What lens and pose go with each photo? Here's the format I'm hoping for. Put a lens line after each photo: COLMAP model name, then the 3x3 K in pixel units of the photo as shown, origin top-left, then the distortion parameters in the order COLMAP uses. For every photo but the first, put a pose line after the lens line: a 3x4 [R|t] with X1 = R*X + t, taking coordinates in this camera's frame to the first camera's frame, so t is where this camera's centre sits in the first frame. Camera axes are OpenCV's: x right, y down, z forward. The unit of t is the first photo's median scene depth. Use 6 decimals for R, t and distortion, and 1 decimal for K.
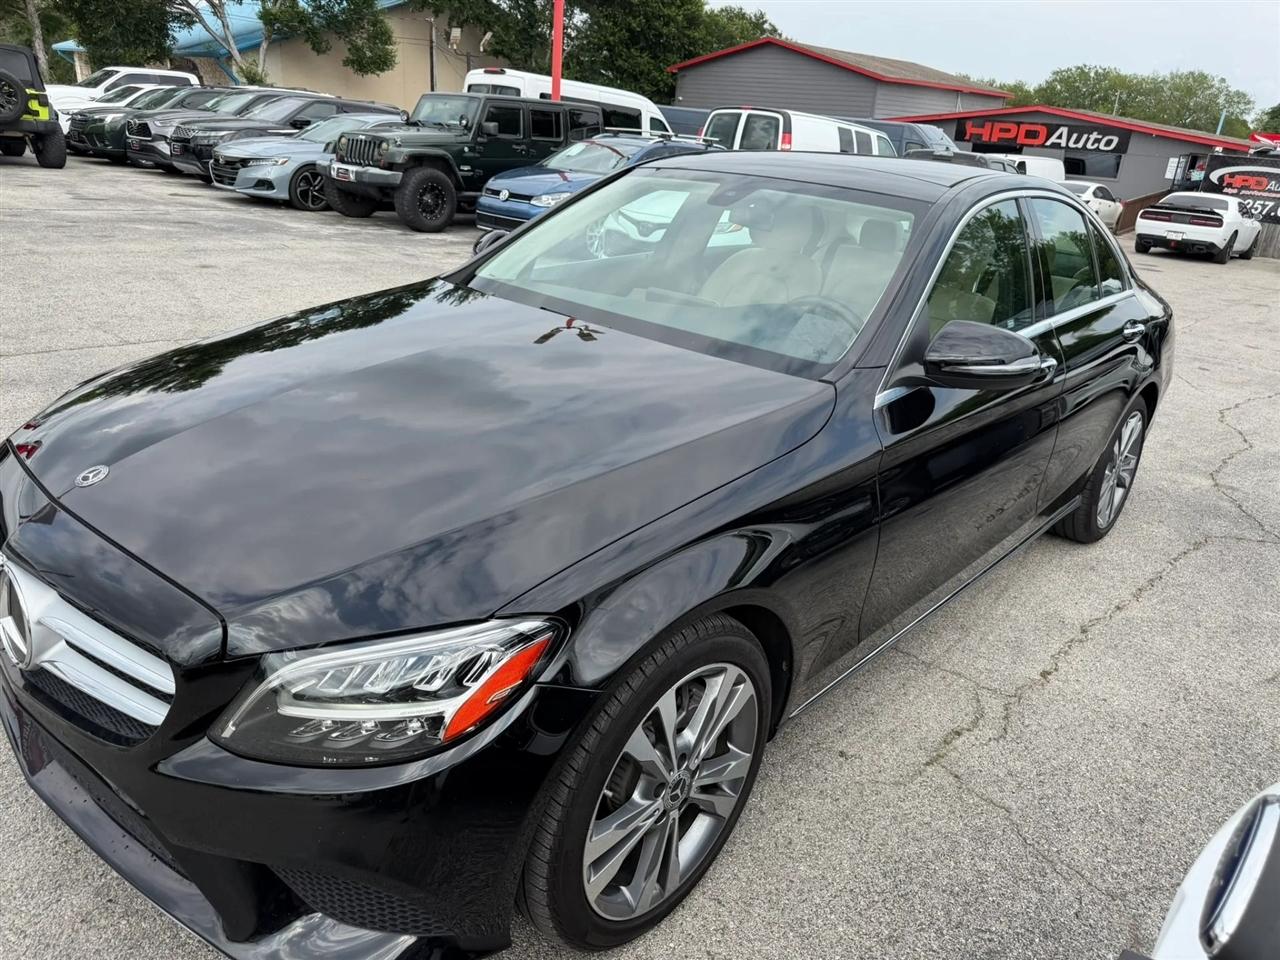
lens RADIAL K [[958.8, 0, 603.1], [0, 958.8, 479.5], [0, 0, 1]] dist [0.006361, -0.006960]
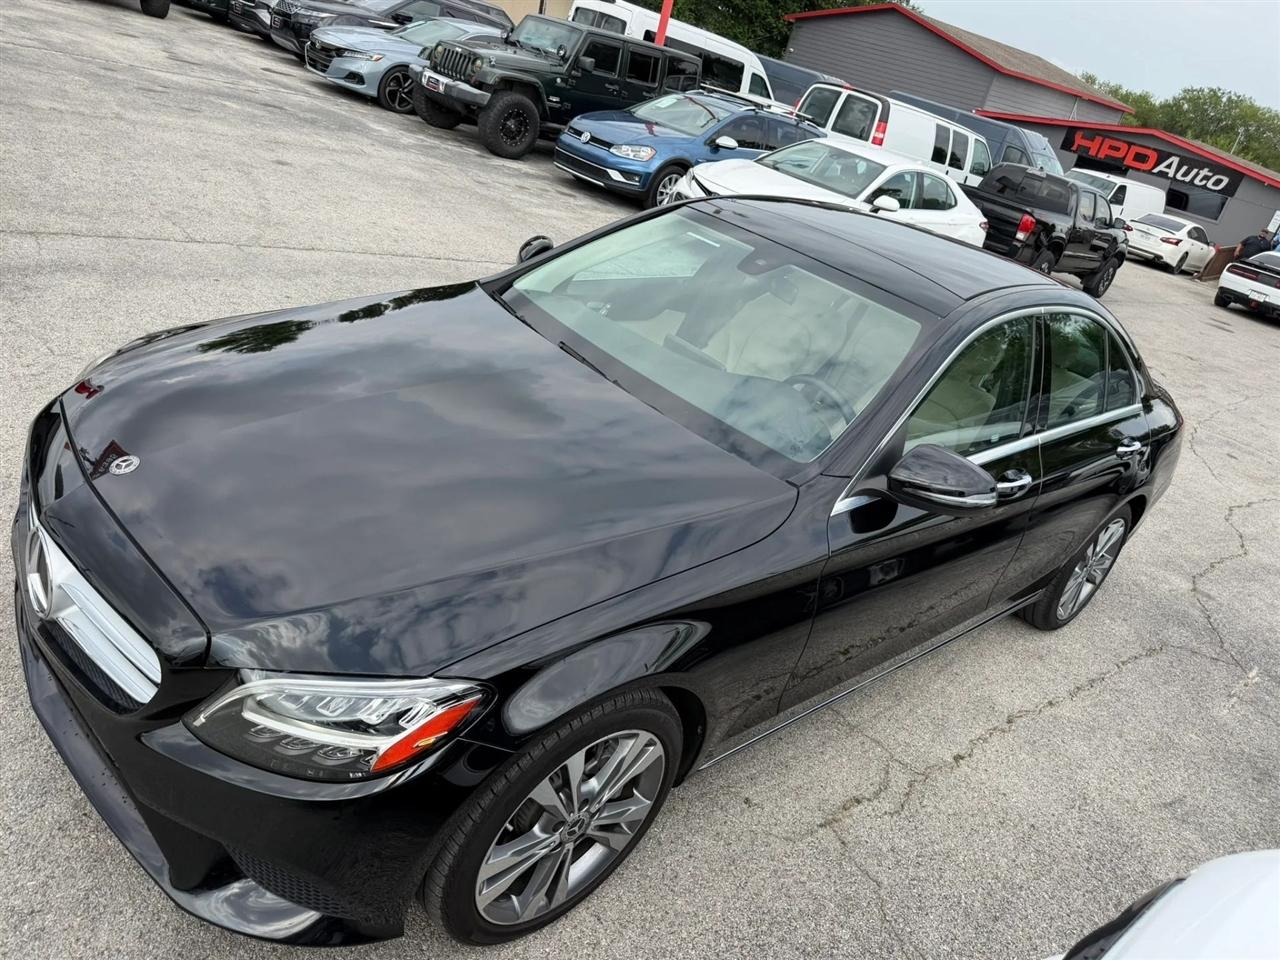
lens RADIAL K [[959.2, 0, 599.6], [0, 959.2, 479.6], [0, 0, 1]] dist [0.003067, 0.000278]
pose [[0.980227, 0.195575, -0.030098, 0.029370], [-0.192610, 0.977894, 0.081392, -0.090554], [0.045351, -0.073985, 0.996228, -0.055970]]
